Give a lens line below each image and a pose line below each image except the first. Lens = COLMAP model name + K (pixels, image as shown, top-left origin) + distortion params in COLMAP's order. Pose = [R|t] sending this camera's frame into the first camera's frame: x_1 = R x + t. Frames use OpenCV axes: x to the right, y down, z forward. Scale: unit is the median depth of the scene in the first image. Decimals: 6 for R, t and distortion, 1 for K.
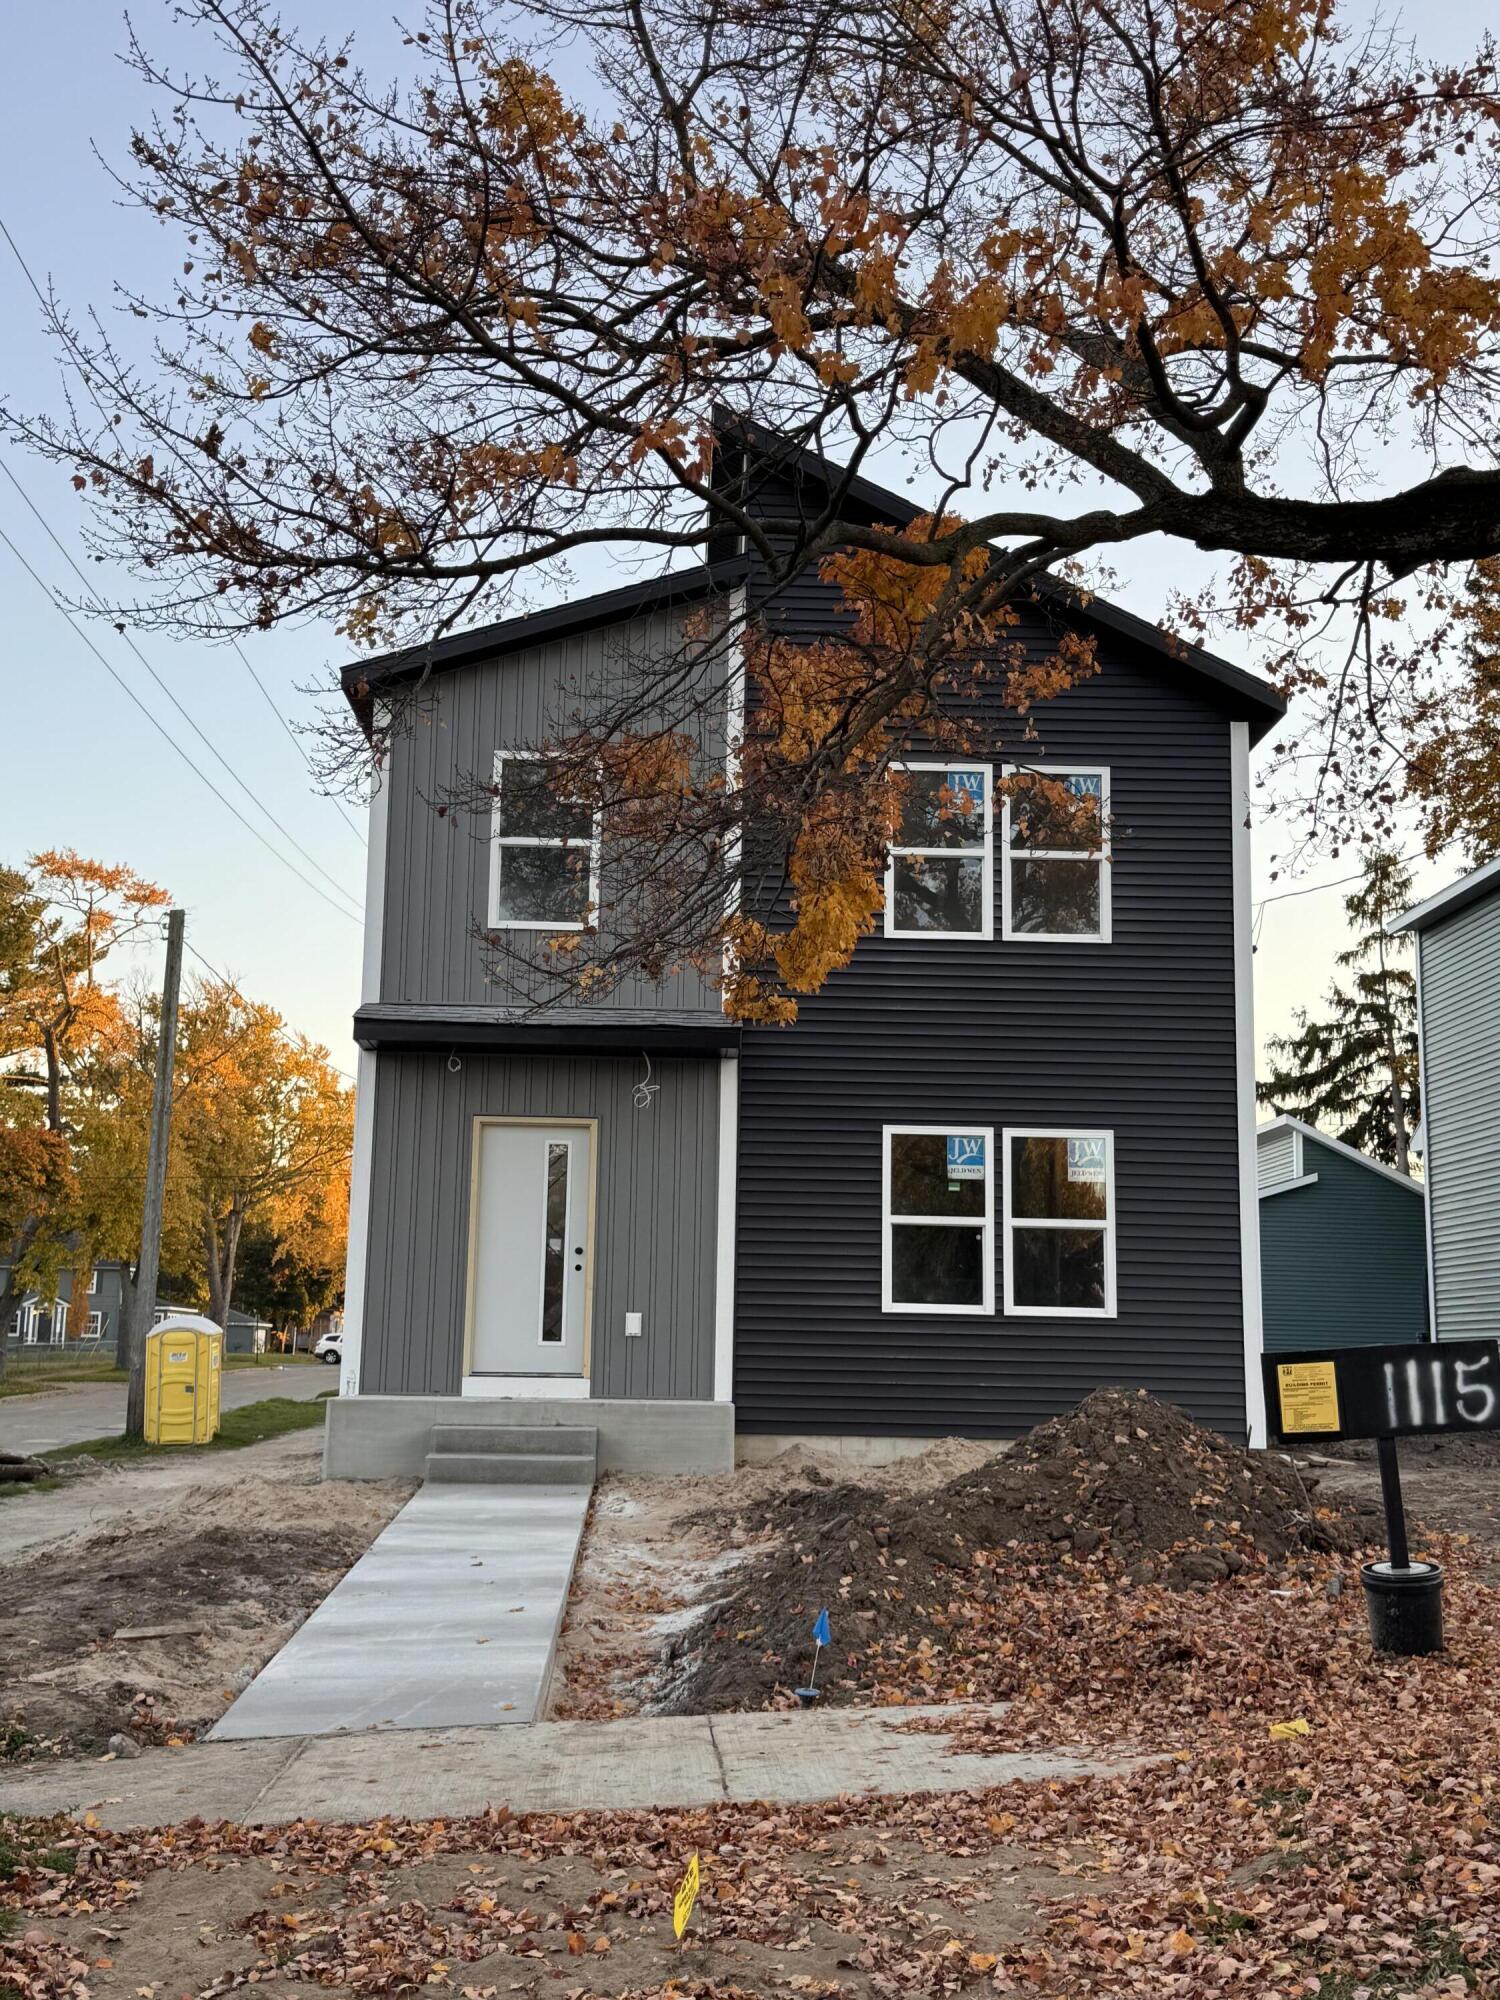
lens RADIAL K [[2169.2, 0, 750.0], [0, 2169.2, 1000.0], [0, 0, 1]] dist [0.008270, 0.001684]
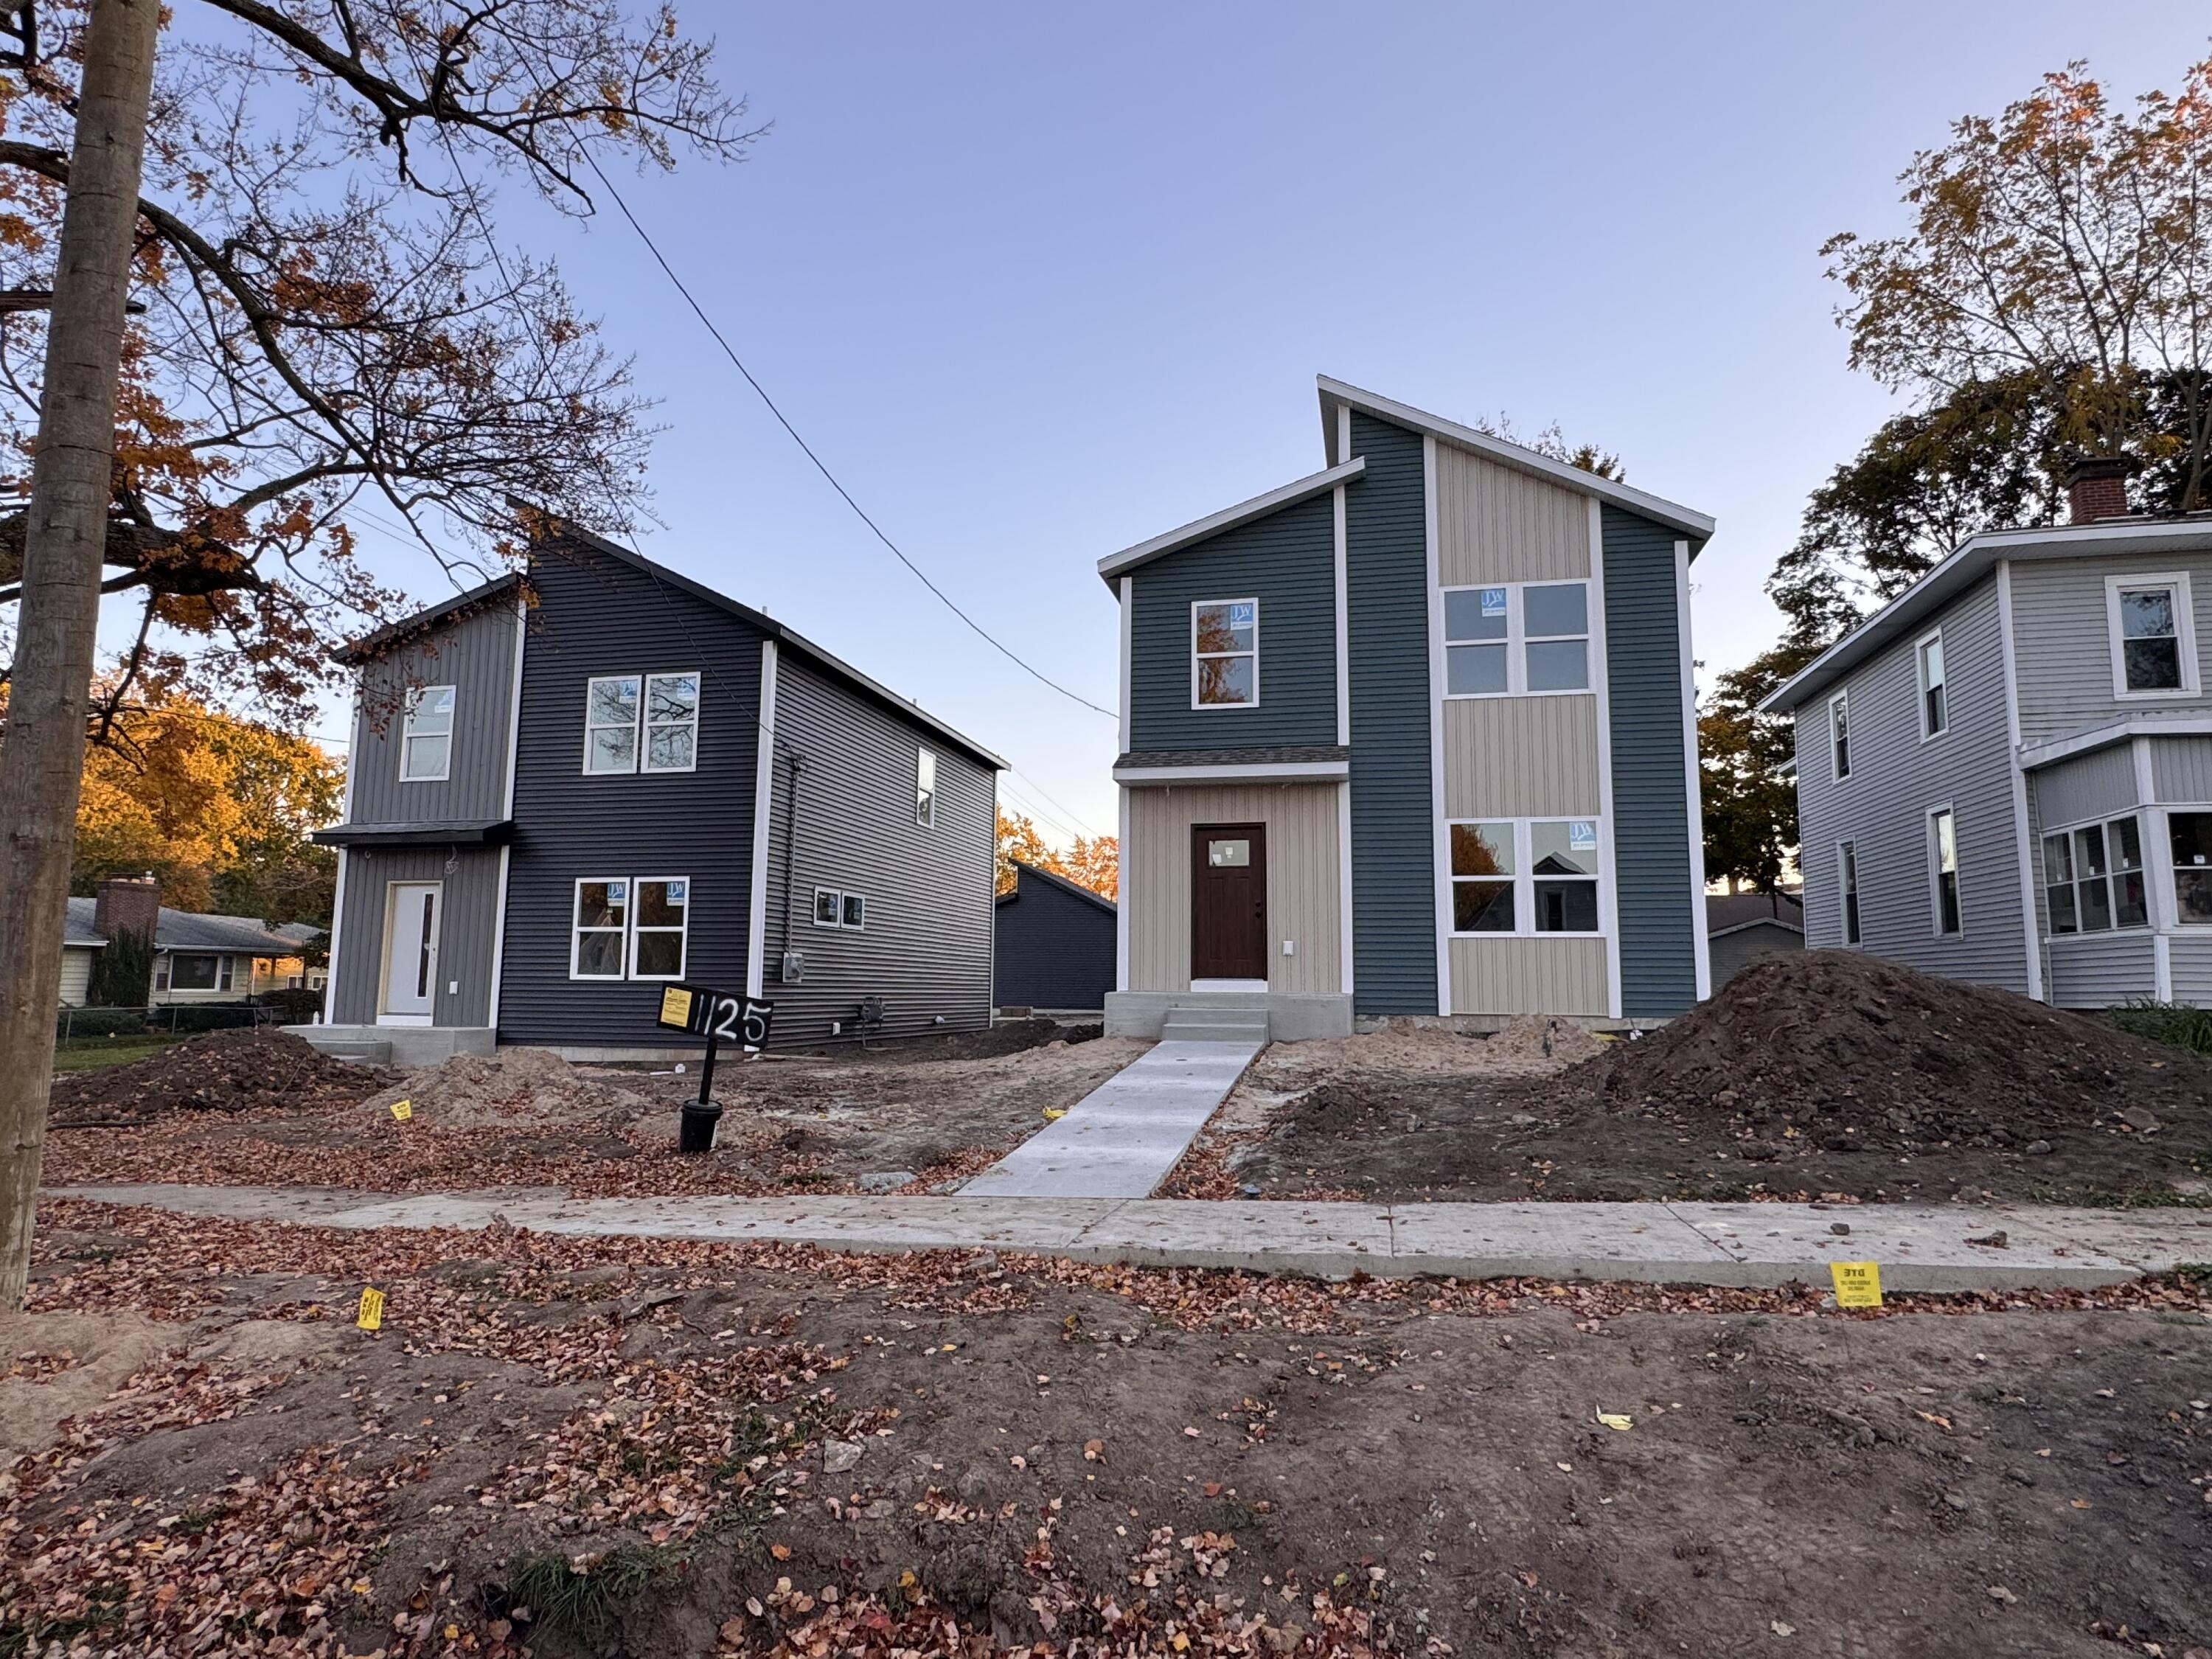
lens RADIAL K [[1363.5, 0, 1106.0], [0, 1363.5, 829.5], [0, 0, 1]] dist [-0.001620, -0.000273]
pose [[0.973904, -0.039238, -0.223543, 0.759548], [0.051642, 0.997418, 0.049913, -0.017609], [0.221007, -0.060154, 0.973415, -0.021582]]
